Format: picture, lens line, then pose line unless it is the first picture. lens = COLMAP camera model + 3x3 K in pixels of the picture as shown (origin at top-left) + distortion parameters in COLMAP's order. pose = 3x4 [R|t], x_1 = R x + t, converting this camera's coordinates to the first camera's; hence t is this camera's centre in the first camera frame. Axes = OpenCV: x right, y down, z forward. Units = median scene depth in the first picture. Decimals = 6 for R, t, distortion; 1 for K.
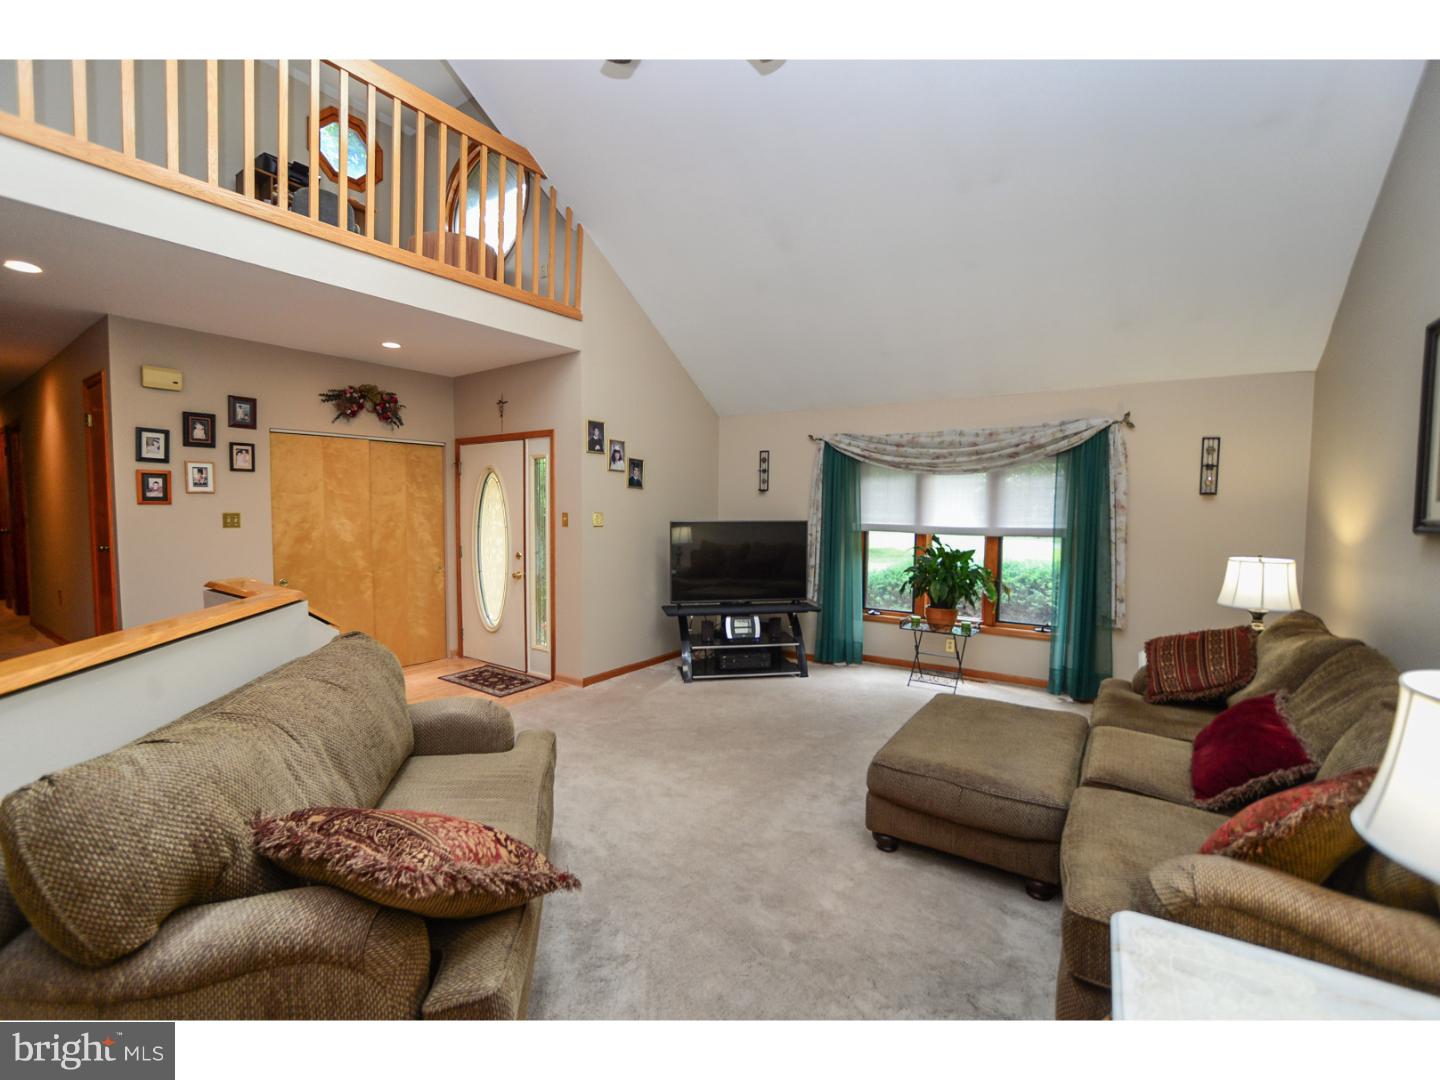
lens RADIAL K [[726.8, 0, 714.1], [0, 726.8, 525.4], [0, 0, 1]] dist [-0.095447, 0.048952]
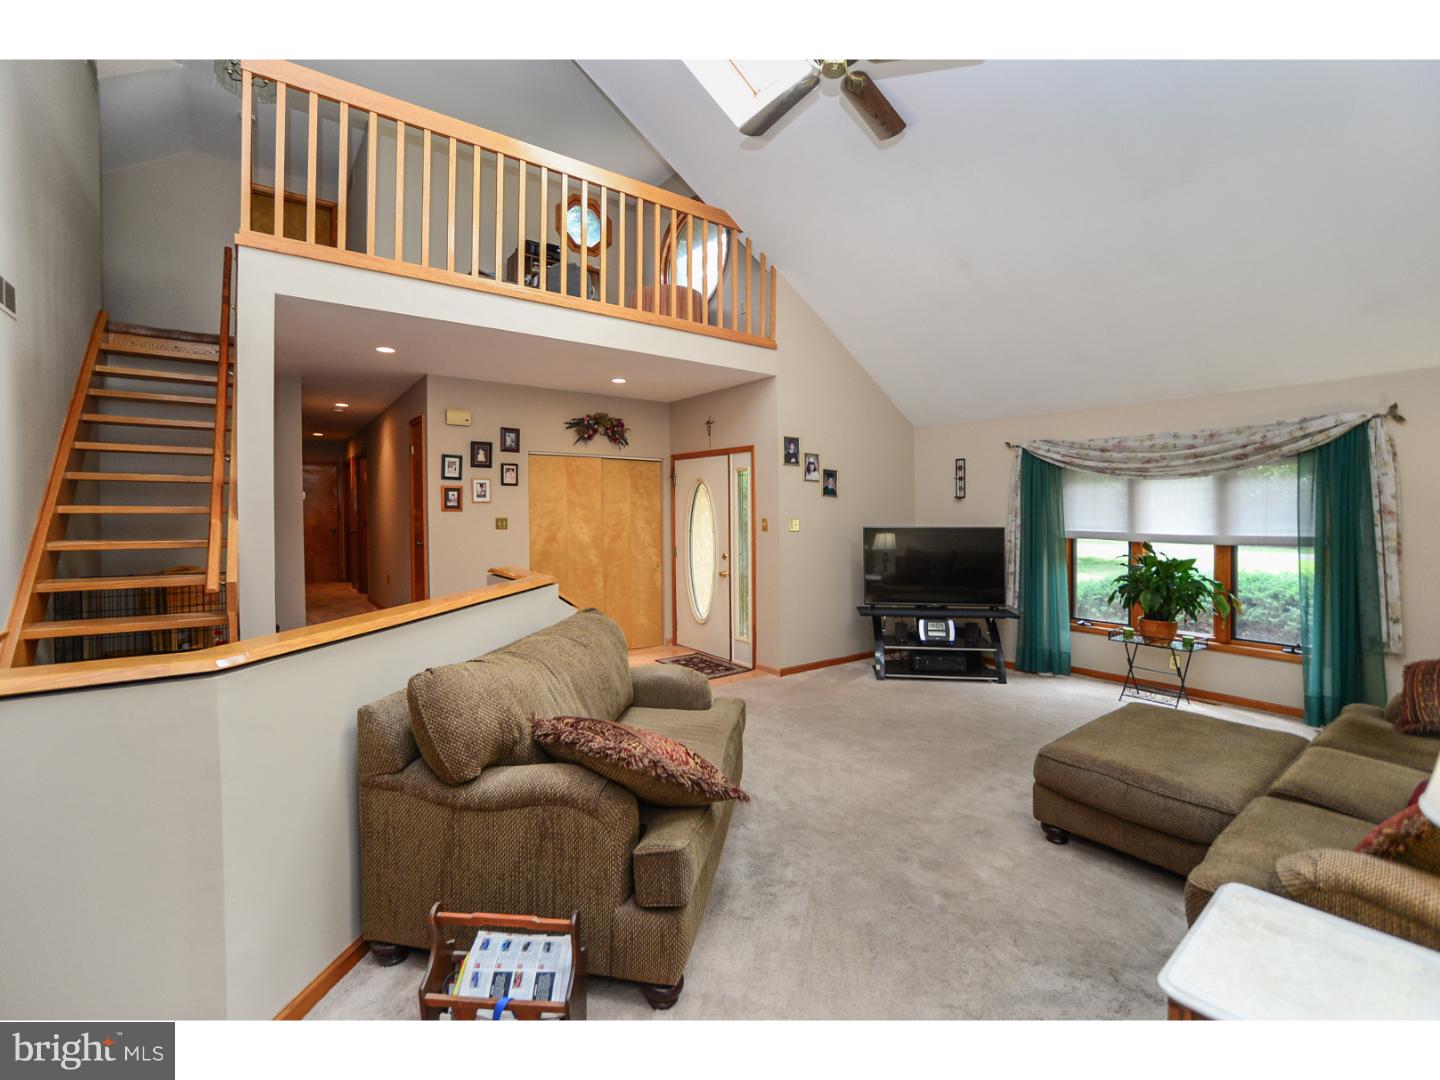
lens RADIAL K [[726.8, 0, 714.1], [0, 726.8, 525.4], [0, 0, 1]] dist [-0.095447, 0.048952]
pose [[0.957207, 0.002431, -0.289393, 0.054390], [-0.005471, 0.999938, -0.009698, 0.005309], [0.289352, 0.010867, 0.957161, -0.121412]]
